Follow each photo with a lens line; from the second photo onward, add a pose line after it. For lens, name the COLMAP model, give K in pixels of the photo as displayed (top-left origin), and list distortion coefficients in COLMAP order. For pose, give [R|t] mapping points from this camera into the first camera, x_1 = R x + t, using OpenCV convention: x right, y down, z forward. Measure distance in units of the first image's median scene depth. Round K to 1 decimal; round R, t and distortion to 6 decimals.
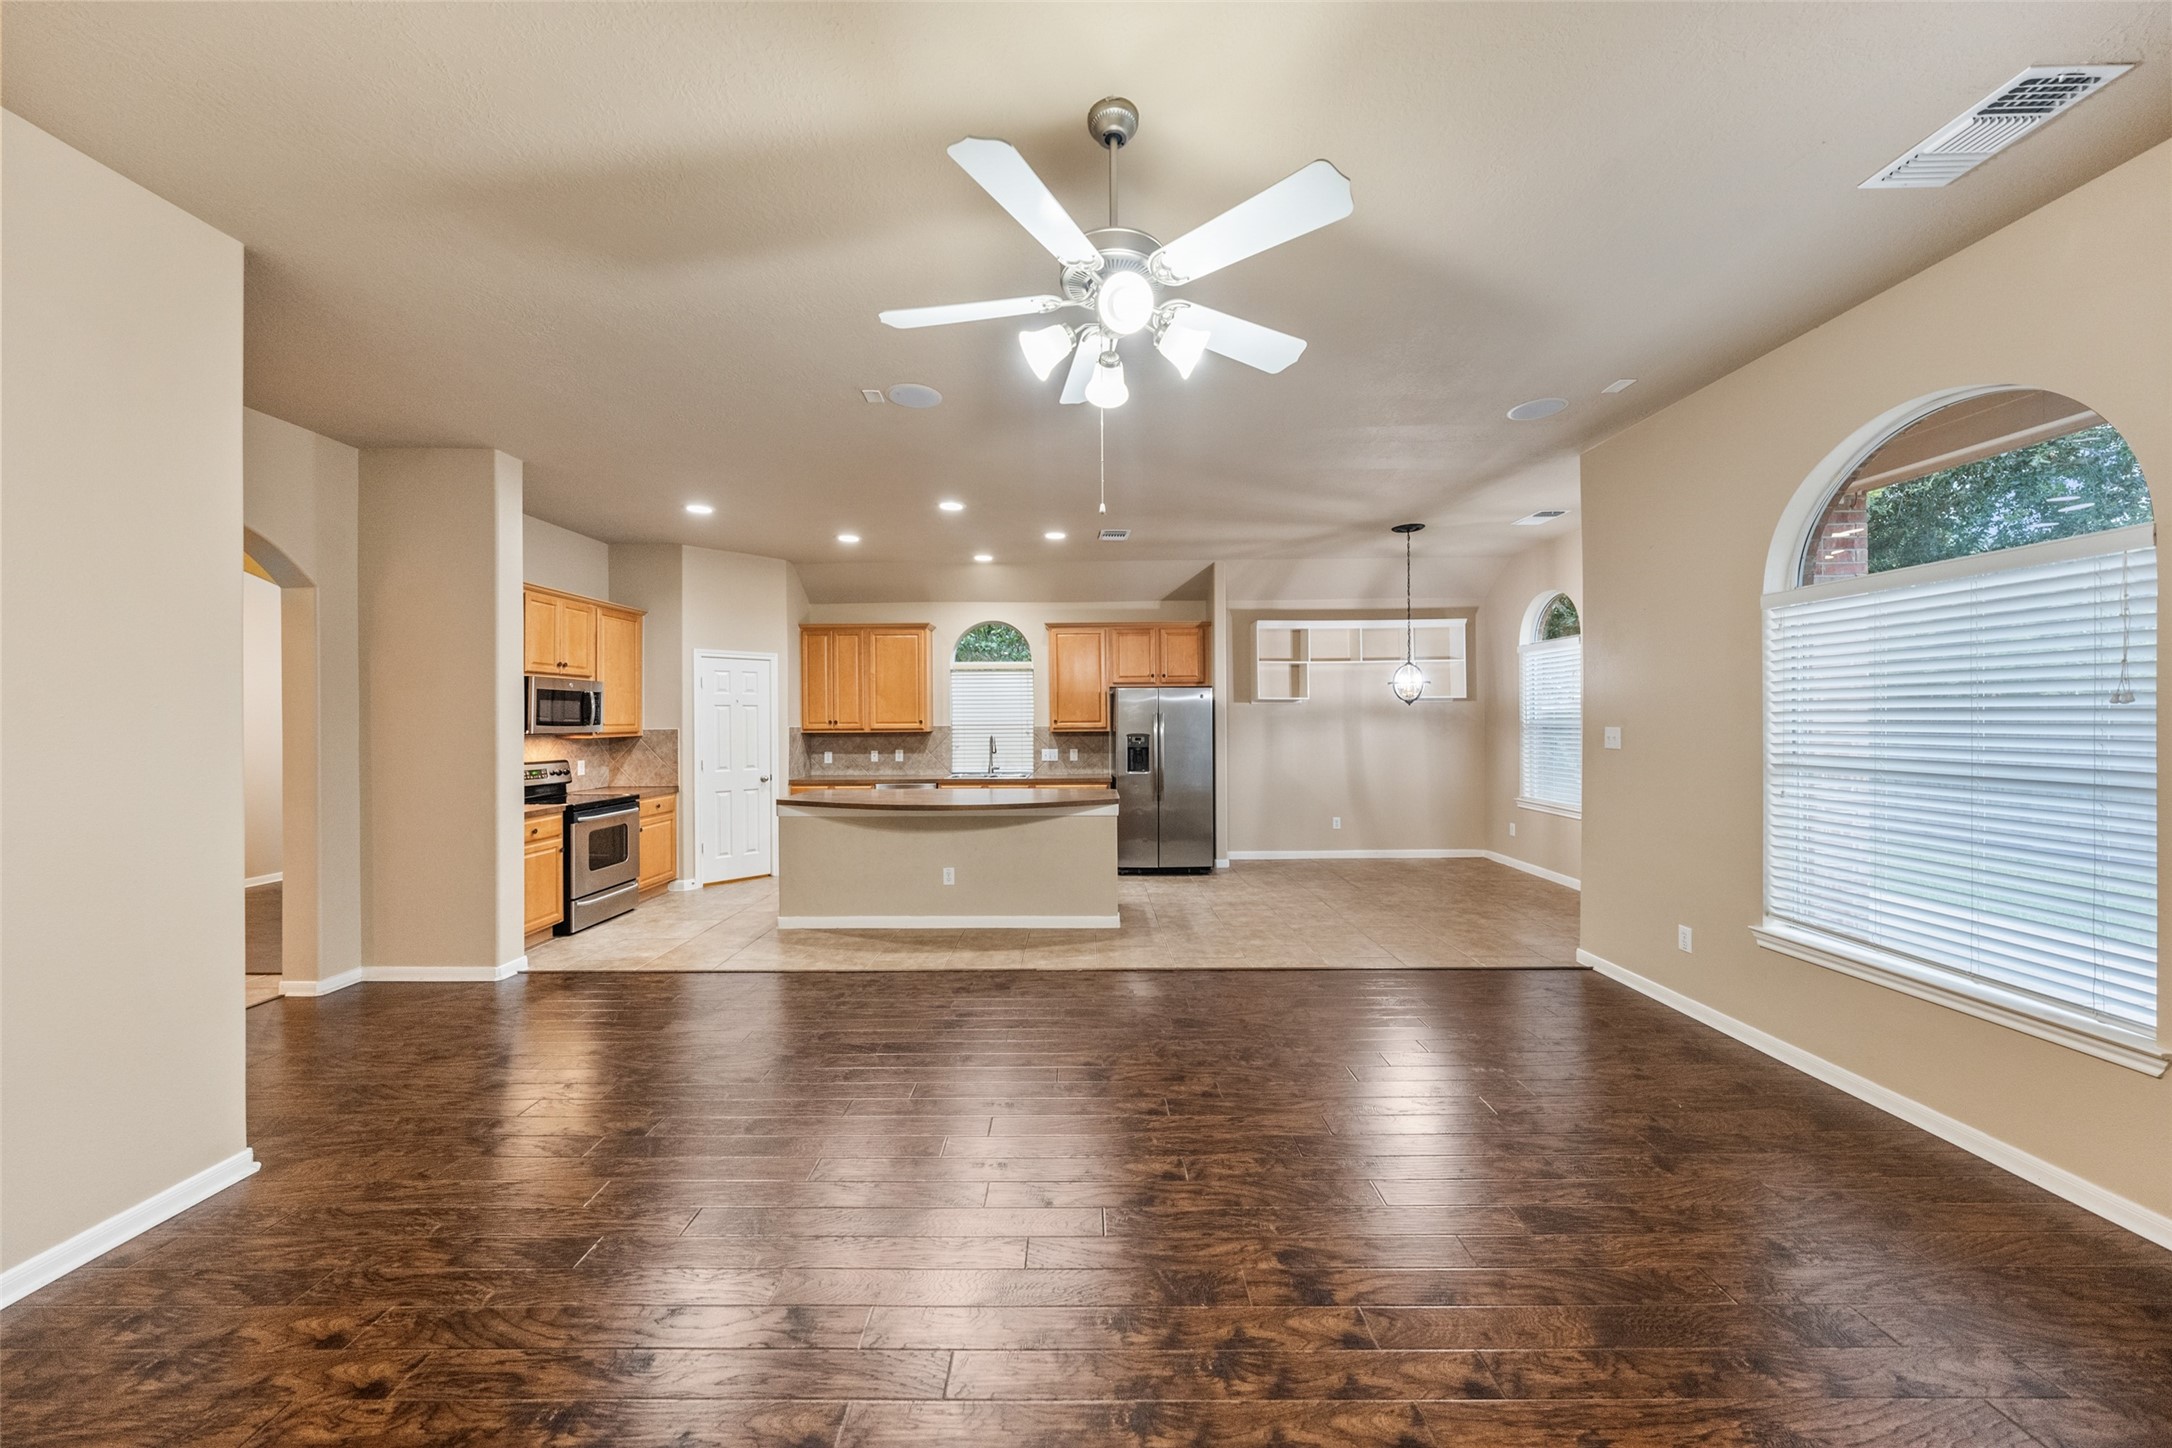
lens RADIAL K [[738.5, 0, 1075.3], [0, 738.5, 725.2], [0, 0, 1]] dist [-0.000322, 0.000008]
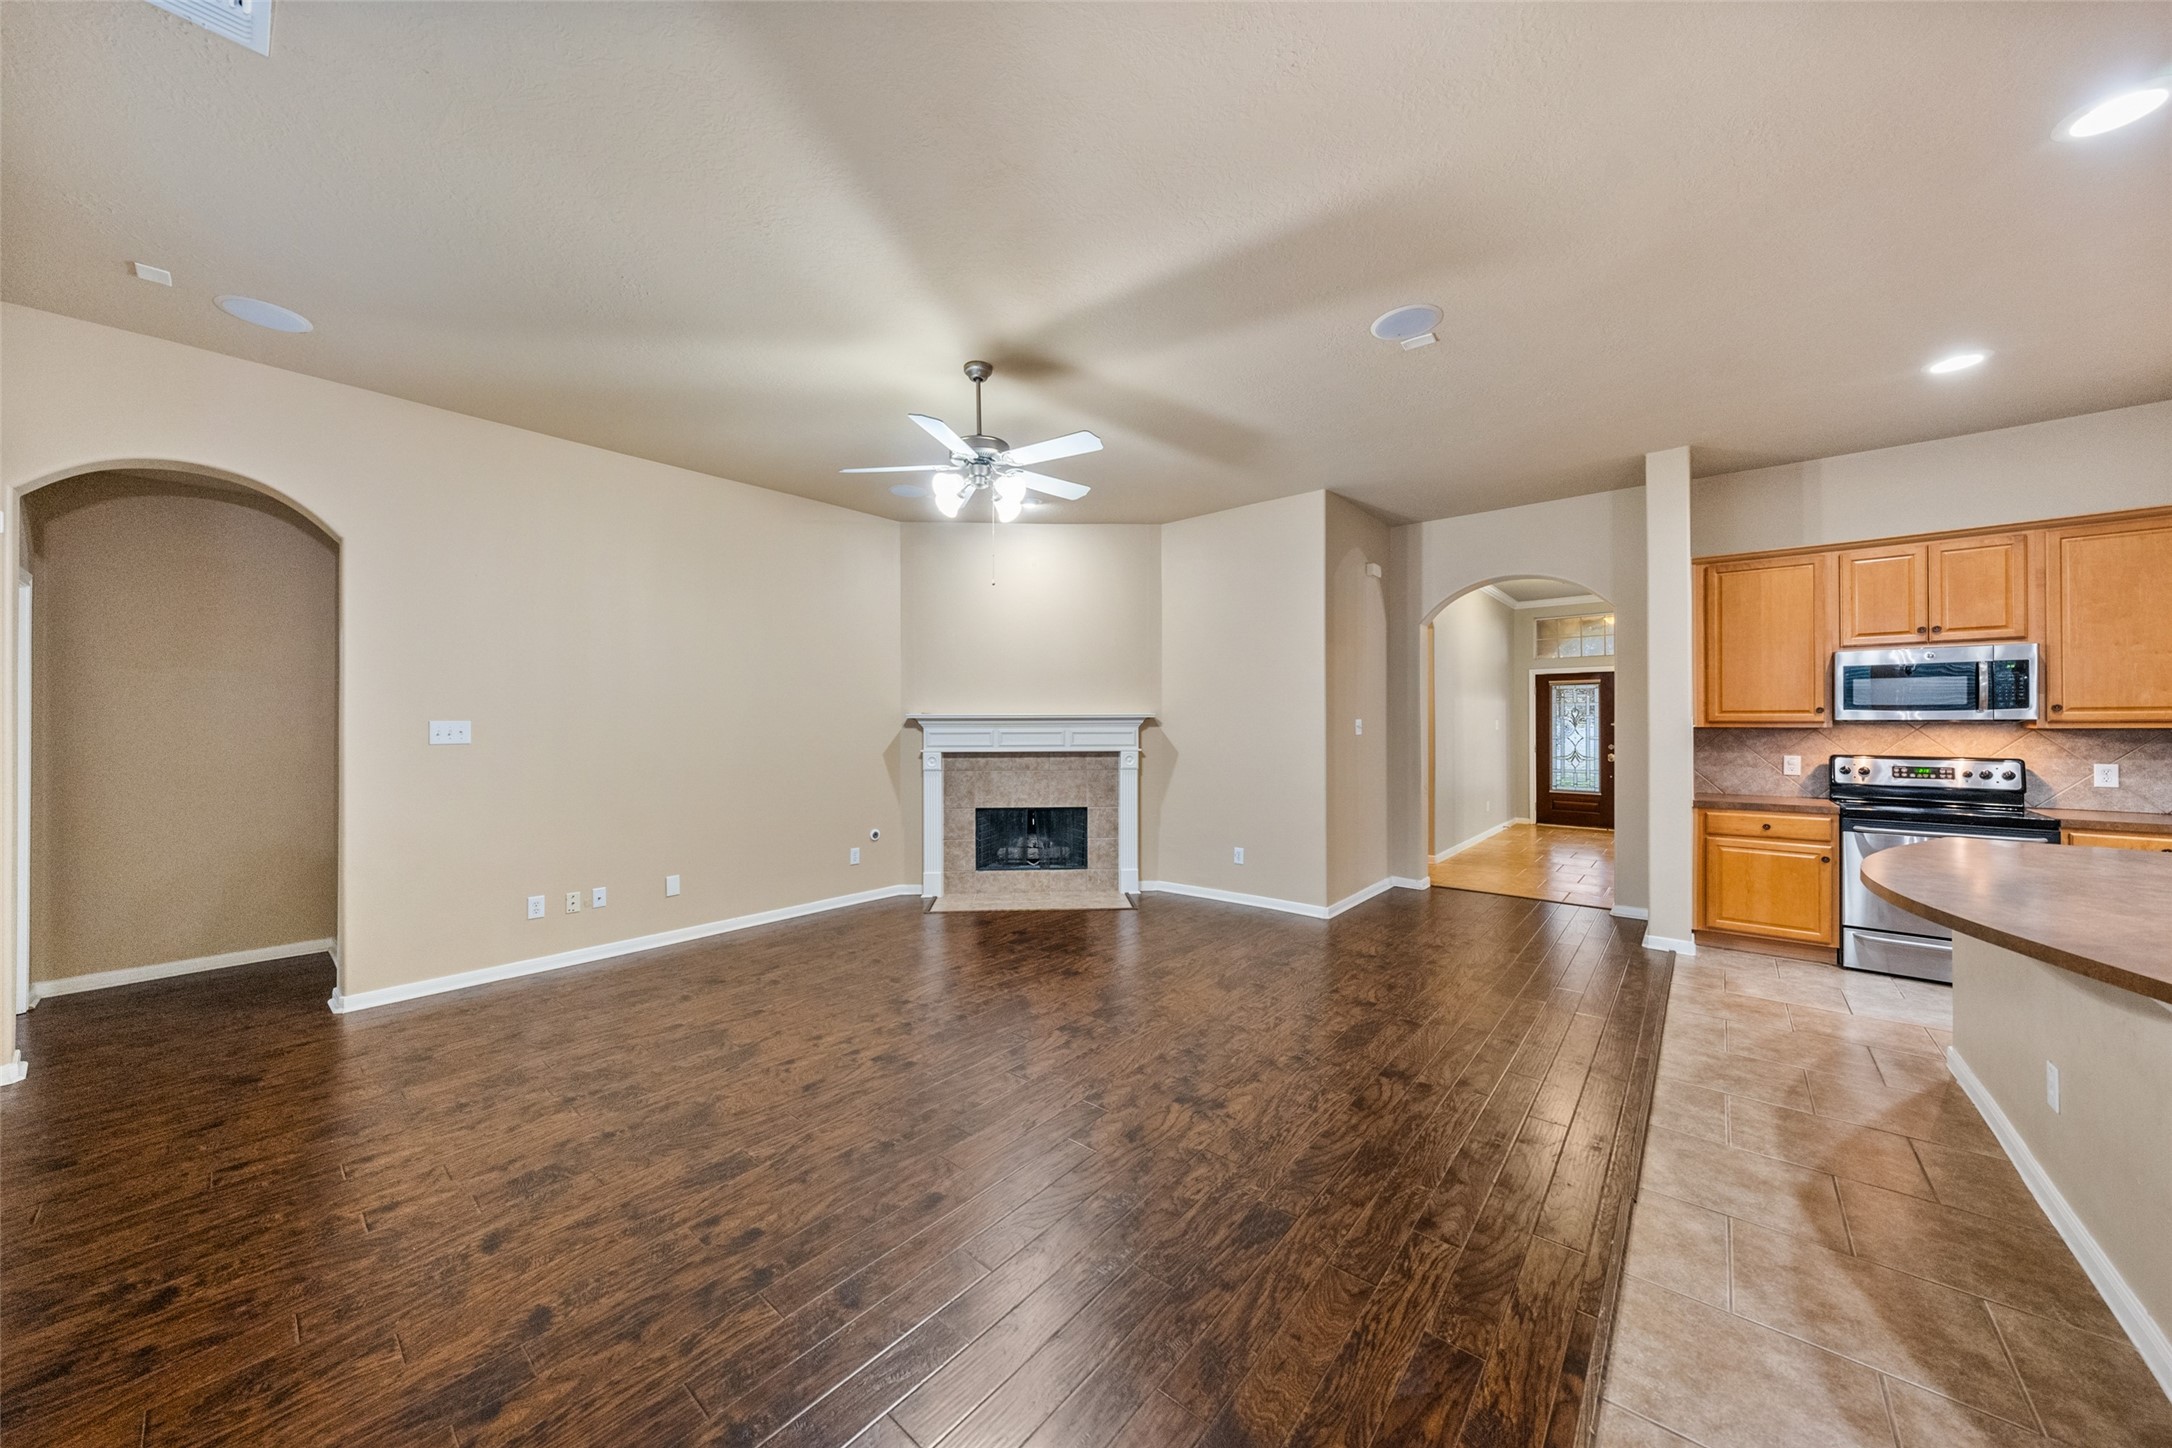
lens RADIAL K [[745.2, 0, 1082.8], [0, 745.2, 717.2], [0, 0, 1]] dist [-0.000356, 0.000273]
pose [[-0.641846, 0.000976, -0.766833, 0.378732], [0.000538, 1.000000, 0.000822, 0.005734], [0.766833, 0.000115, -0.641847, 0.697607]]
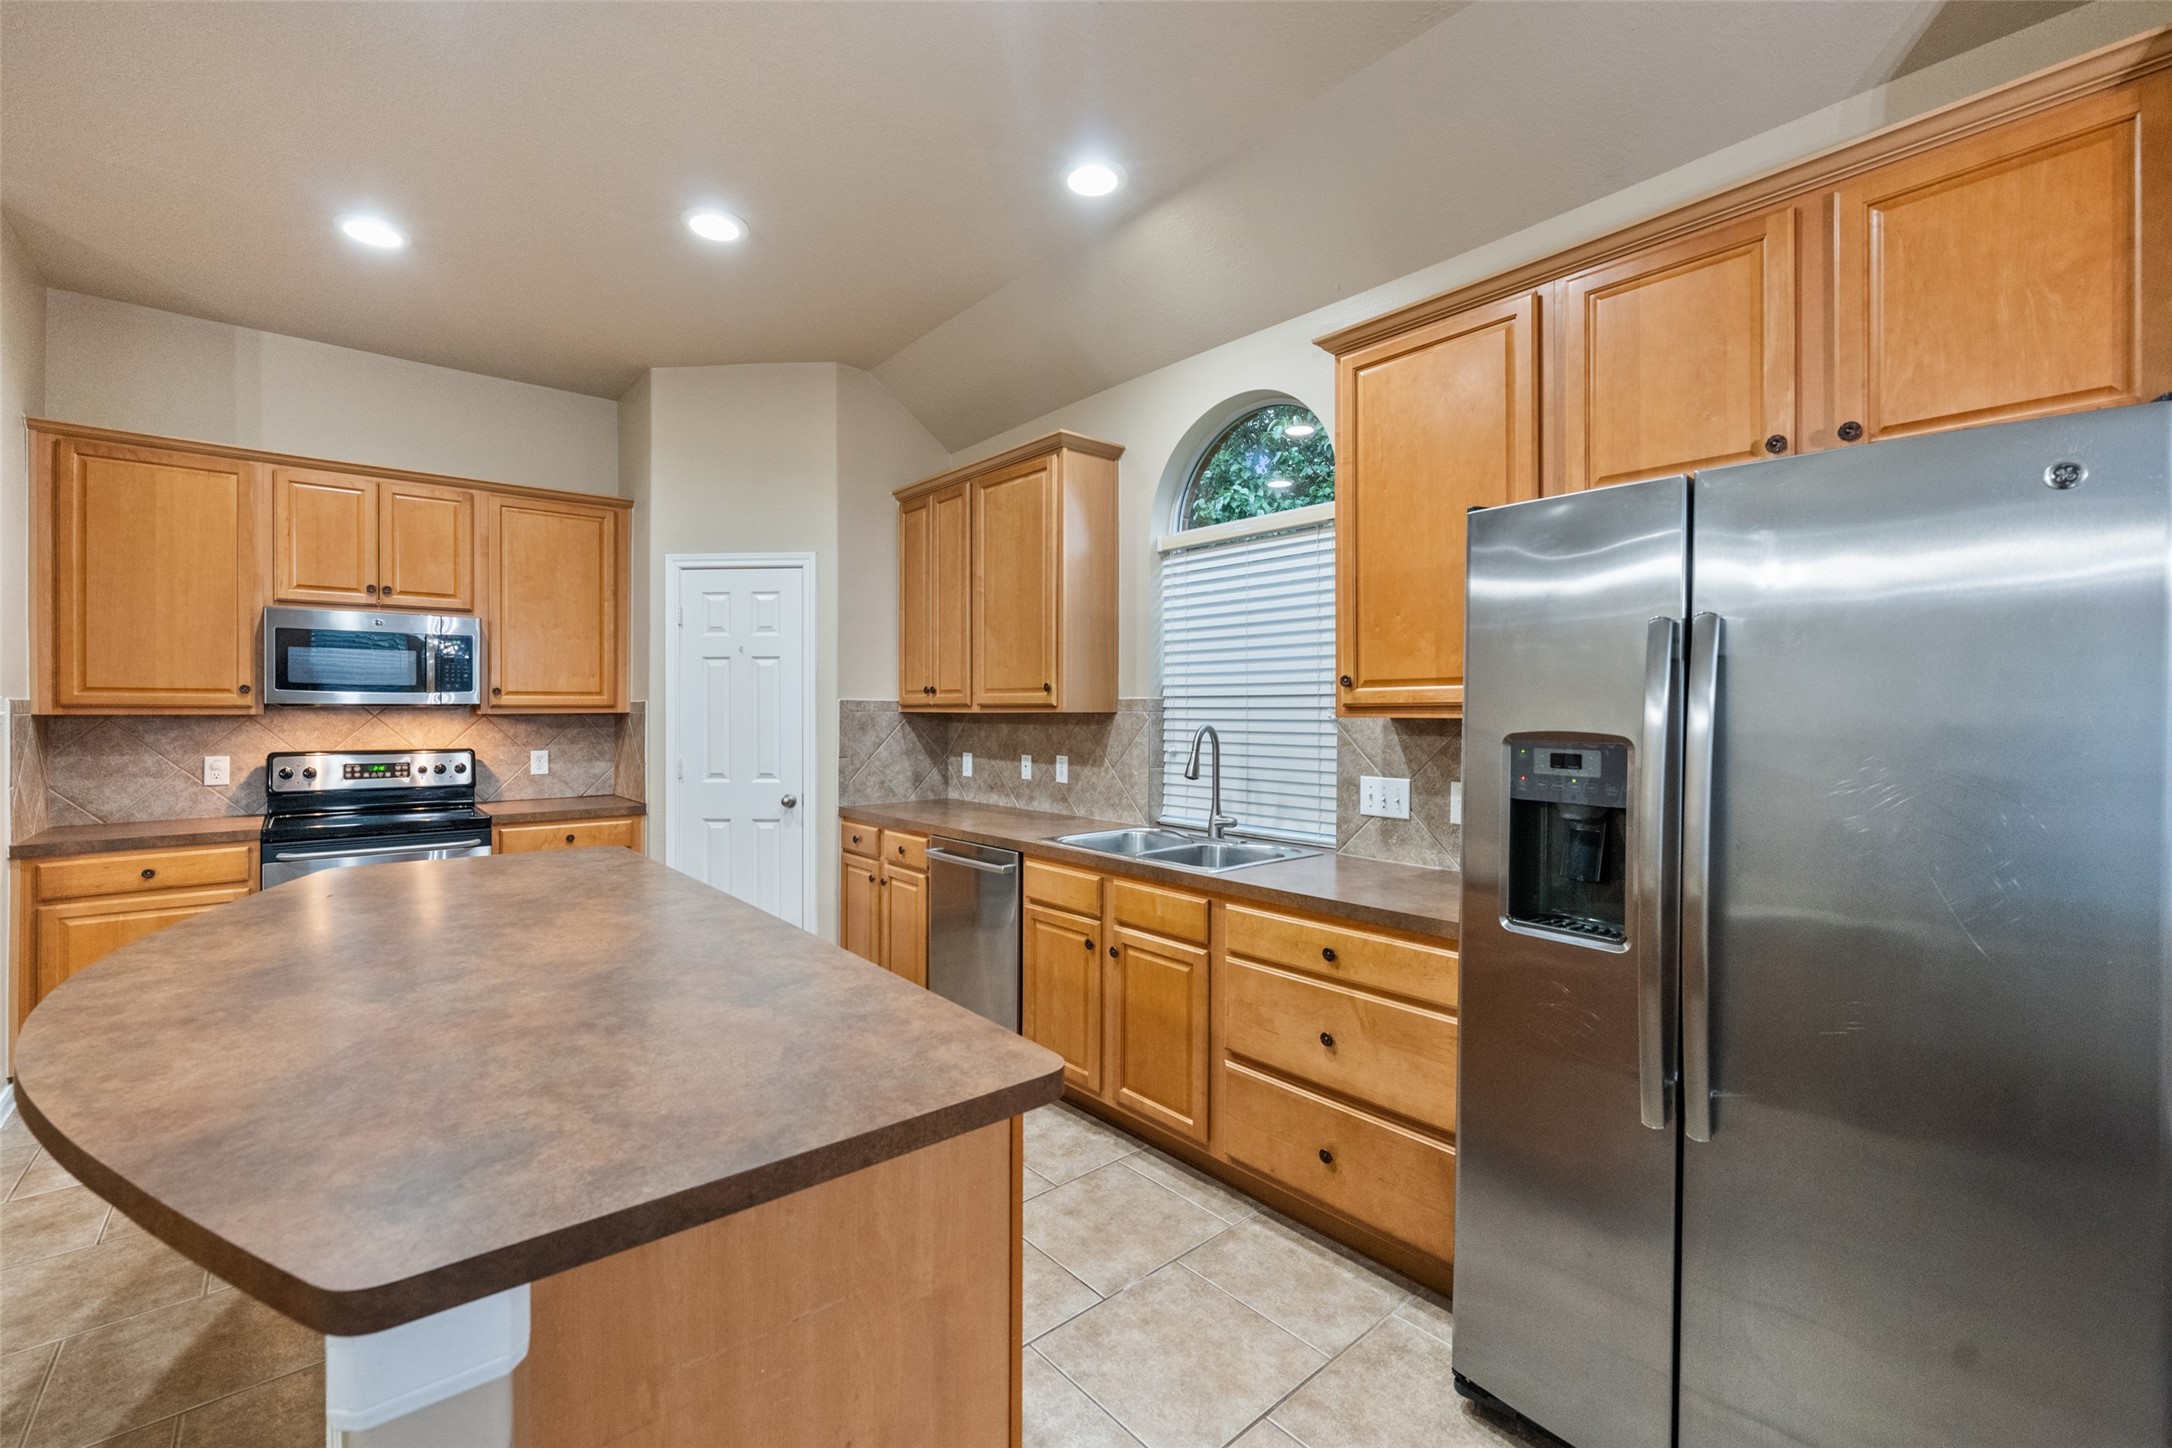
lens RADIAL K [[903.3, 0, 1074.0], [0, 903.3, 712.4], [0, 0, 1]] dist [0.000430, -0.000056]
pose [[0.651221, 0.010647, -0.758813, 0.191355], [-0.009426, 0.999938, 0.005941, 0.006550], [0.758829, 0.003284, 0.651281, 0.804029]]
